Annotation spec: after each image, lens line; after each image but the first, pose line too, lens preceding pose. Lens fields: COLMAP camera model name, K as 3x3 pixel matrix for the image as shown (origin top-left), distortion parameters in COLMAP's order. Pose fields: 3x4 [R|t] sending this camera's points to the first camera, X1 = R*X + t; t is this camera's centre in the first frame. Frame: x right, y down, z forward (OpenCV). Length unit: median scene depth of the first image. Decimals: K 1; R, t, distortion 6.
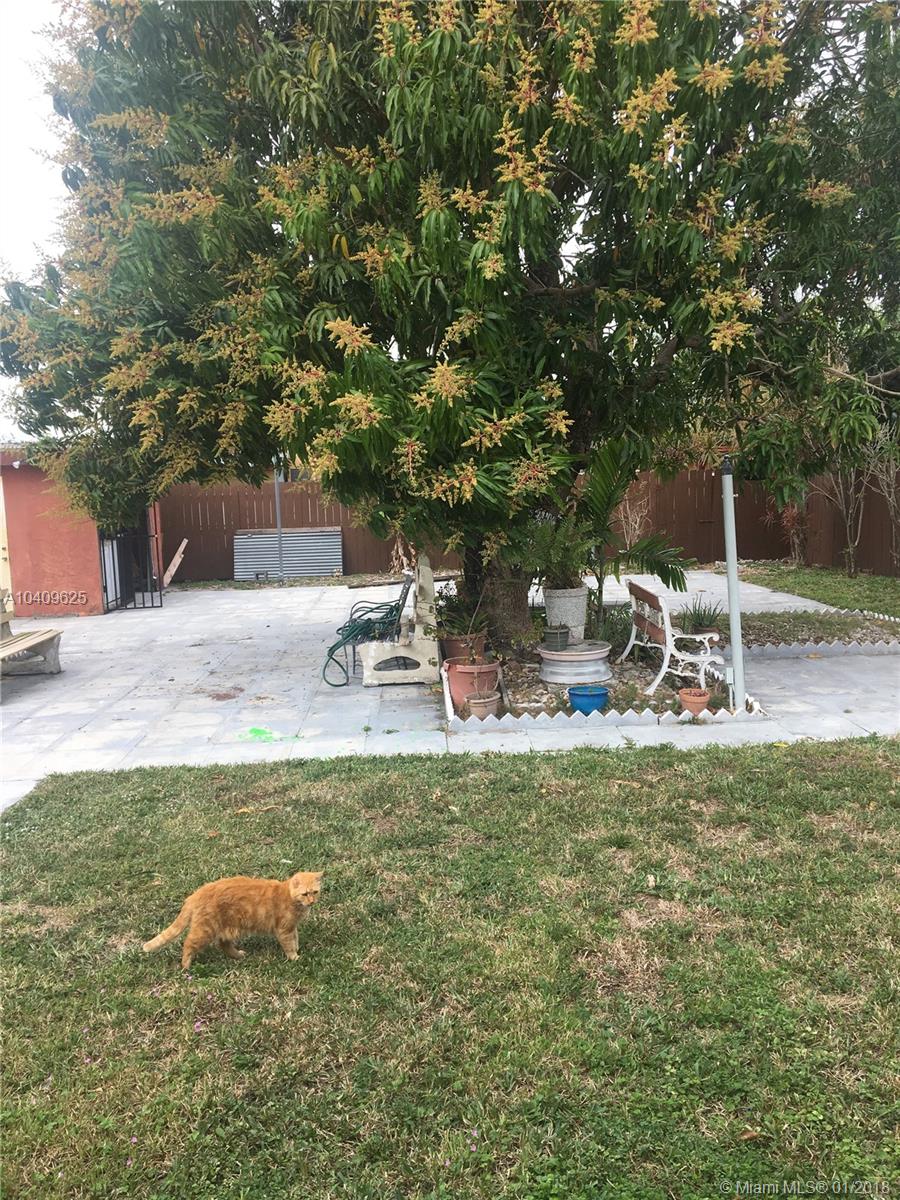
lens RADIAL K [[1009.4, 0, 451.8], [0, 1009.4, 600.4], [0, 0, 1]] dist [0.101013, -0.146981]
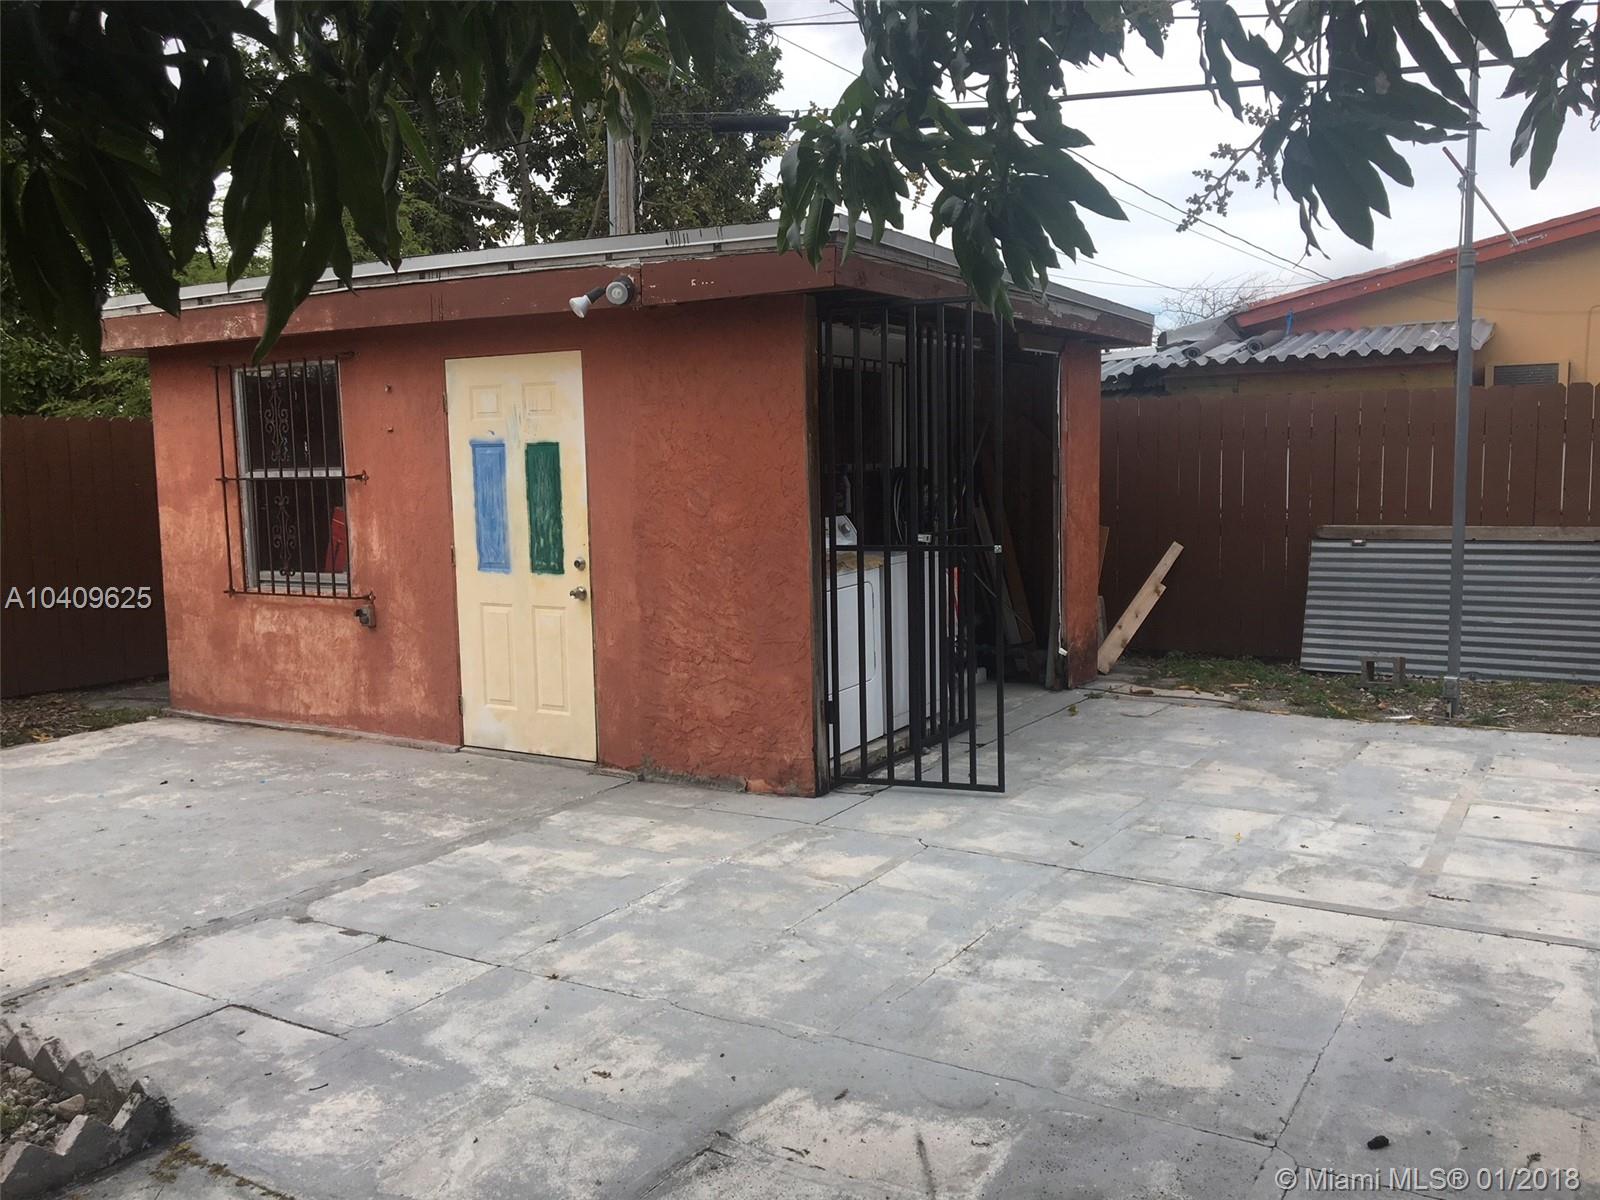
lens RADIAL K [[1348.0, 0, 804.5], [0, 1348.0, 602.5], [0, 0, 1]] dist [0.102067, -0.150646]
pose [[0.822571, 0.084186, -0.562396, -0.096743], [-0.078694, 0.996317, 0.034042, -0.046844], [0.563191, 0.016255, 0.826167, 0.534943]]
